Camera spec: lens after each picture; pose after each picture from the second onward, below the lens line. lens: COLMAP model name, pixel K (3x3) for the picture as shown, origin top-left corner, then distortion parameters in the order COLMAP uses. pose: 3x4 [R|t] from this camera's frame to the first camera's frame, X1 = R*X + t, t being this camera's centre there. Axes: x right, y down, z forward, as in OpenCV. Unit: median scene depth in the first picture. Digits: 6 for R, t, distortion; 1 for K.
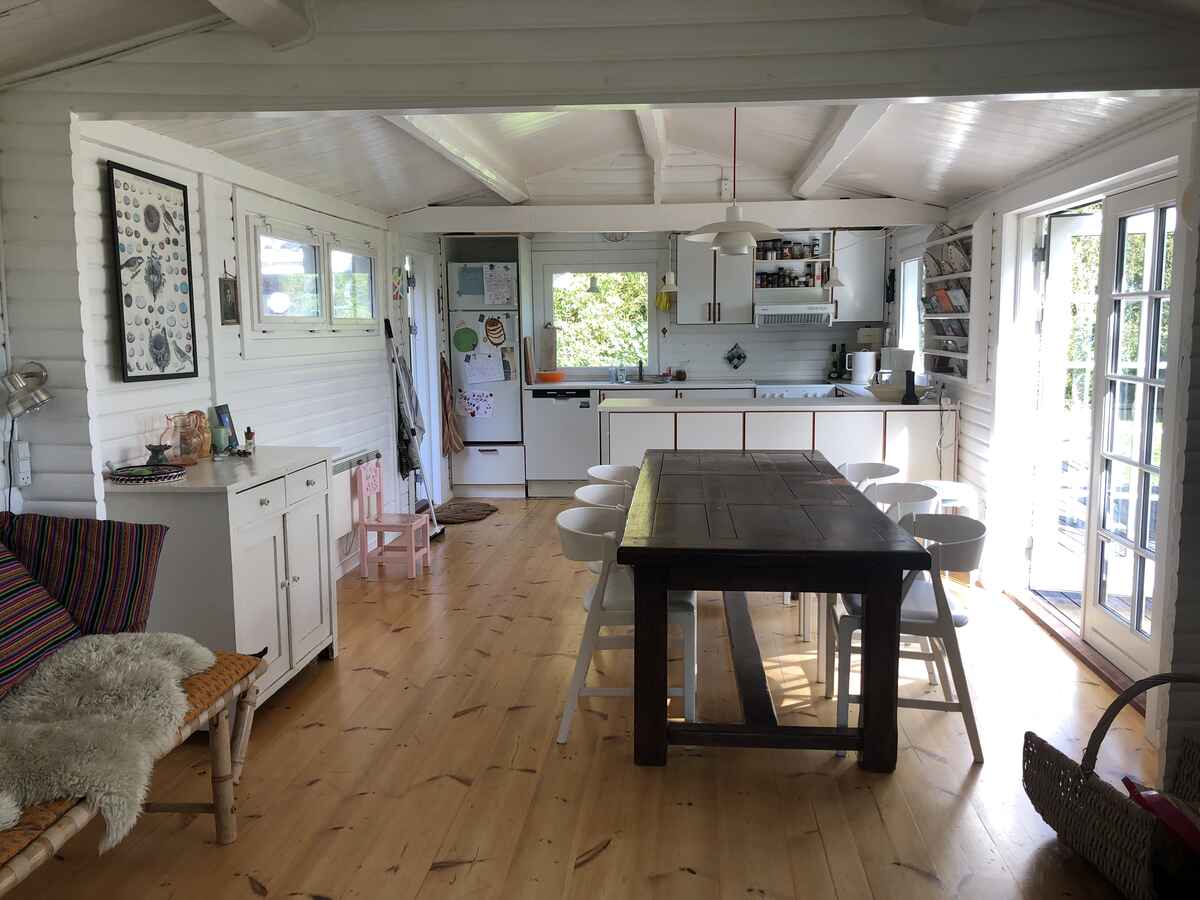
lens RADIAL K [[957.8, 0, 598.3], [0, 957.8, 452.2], [0, 0, 1]] dist [0.044951, -0.047501]
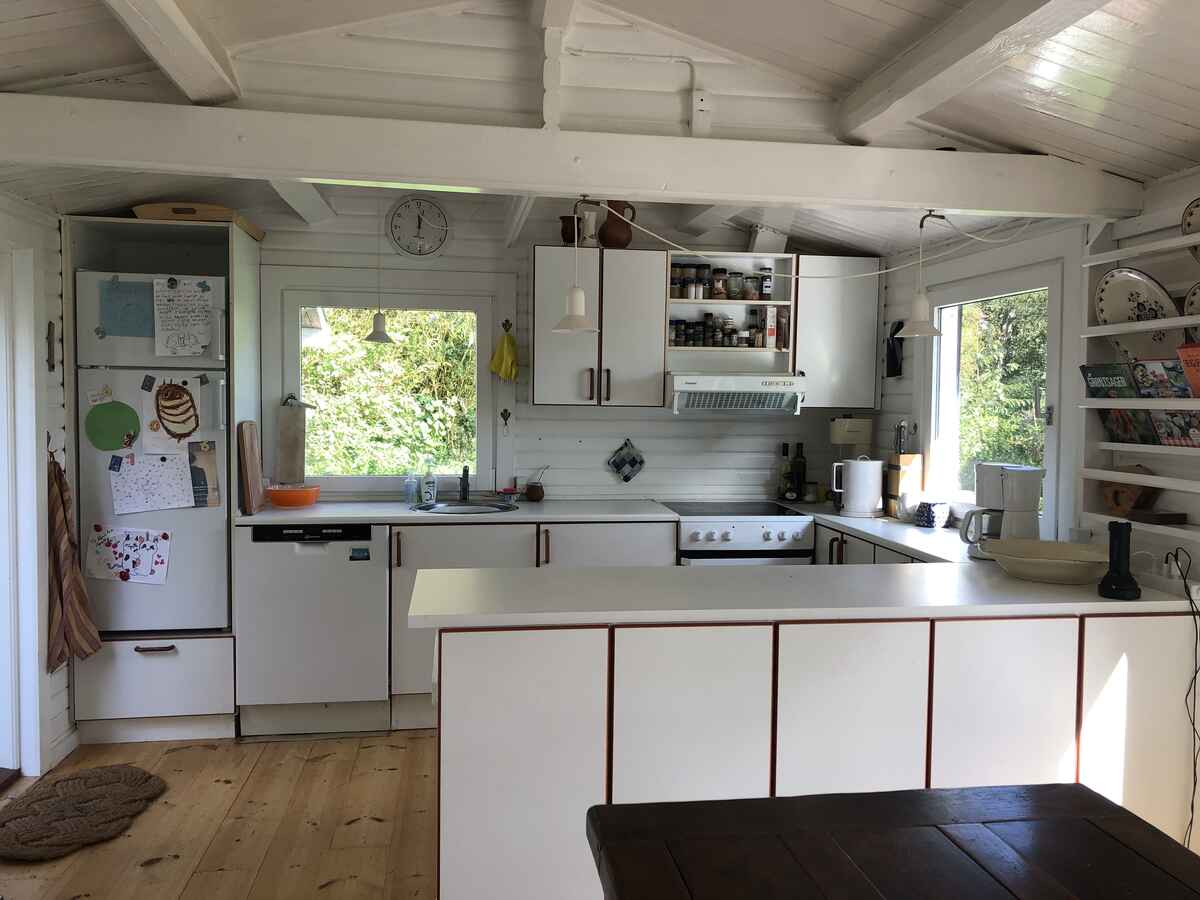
lens RADIAL K [[957.8, 0, 607.2], [0, 957.8, 448.5], [0, 0, 1]] dist [0.044951, -0.047501]
pose [[0.967611, 0.011620, 0.252177, -0.016633], [0.009347, 0.996606, -0.081785, -0.062337], [-0.252272, 0.081493, 0.964219, 0.457784]]
